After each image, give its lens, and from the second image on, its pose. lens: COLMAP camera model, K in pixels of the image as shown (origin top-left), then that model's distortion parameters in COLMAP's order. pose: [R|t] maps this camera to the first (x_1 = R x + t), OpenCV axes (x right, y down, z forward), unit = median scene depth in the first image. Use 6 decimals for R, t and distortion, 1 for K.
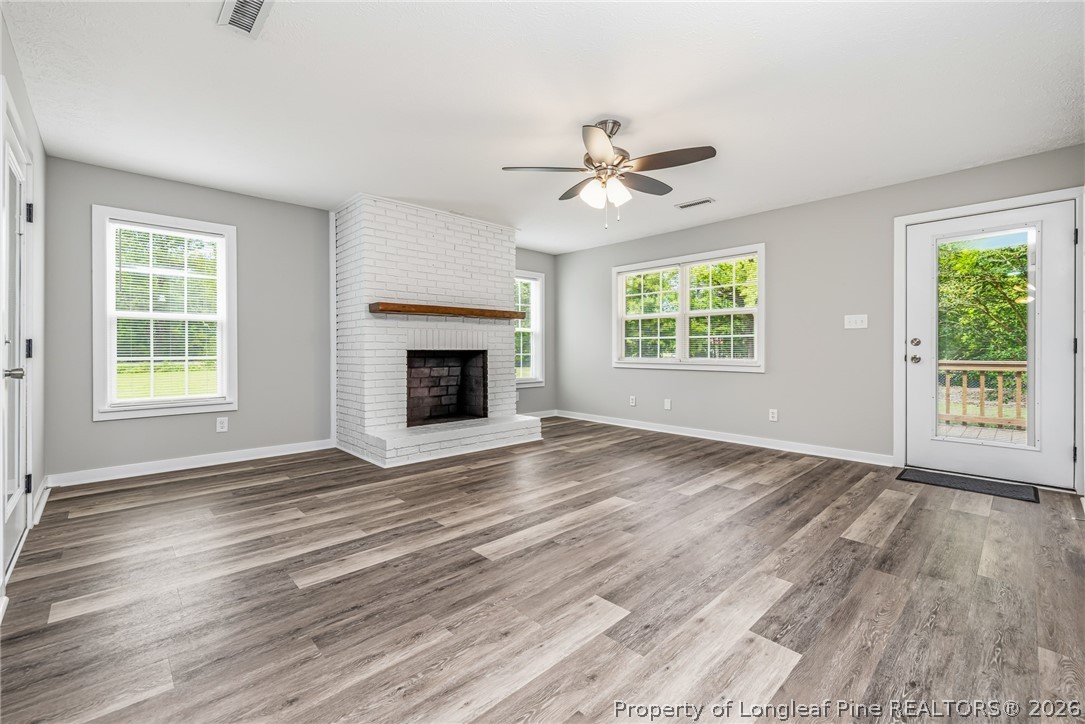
lens RADIAL K [[454.0, 0, 524.5], [0, 454.0, 357.3], [0, 0, 1]] dist [0.001417, 0.000473]
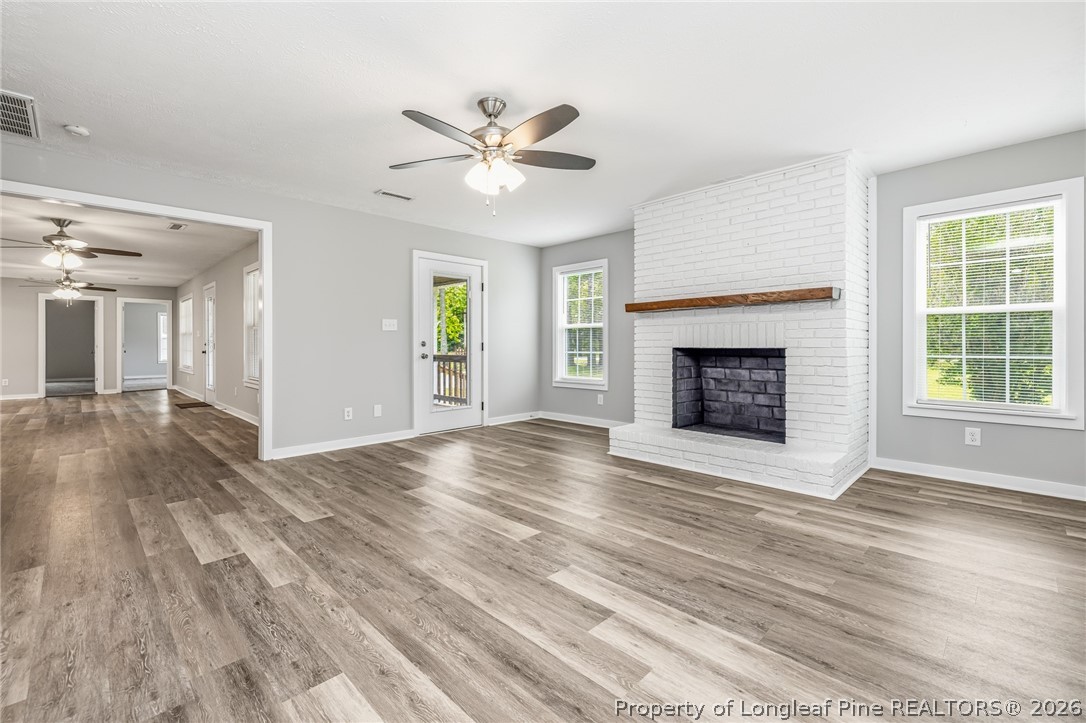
lens RADIAL K [[470.5, 0, 541.3], [0, 470.5, 347.0], [0, 0, 1]] dist [-0.000949, -0.000312]
pose [[0.042752, 0.002685, -0.999082, 1.268759], [-0.017712, 0.999841, 0.001929, -0.025358], [0.998929, 0.017613, 0.042793, 1.187942]]
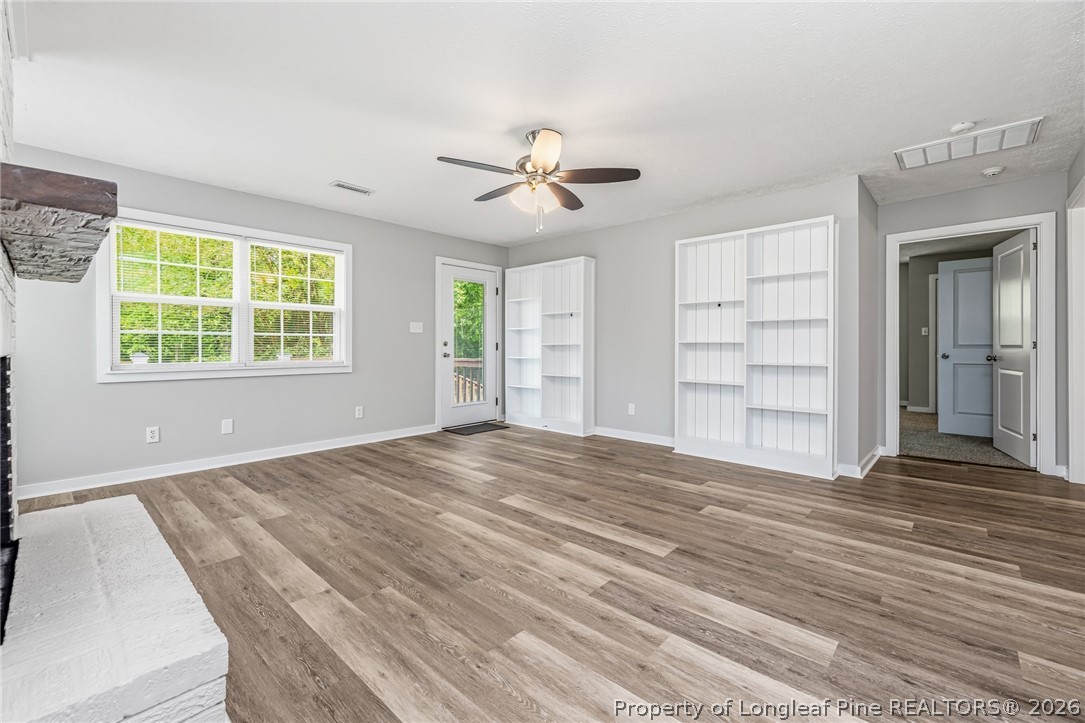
lens RADIAL K [[460.1, 0, 540.4], [0, 460.1, 344.2], [0, 0, 1]] dist [0.003921, 0.000012]
pose [[-0.086973, 0.005885, 0.996193, -0.981793], [0.022392, 0.999741, -0.003951, -0.028065], [-0.995959, 0.021963, -0.087083, 1.224071]]
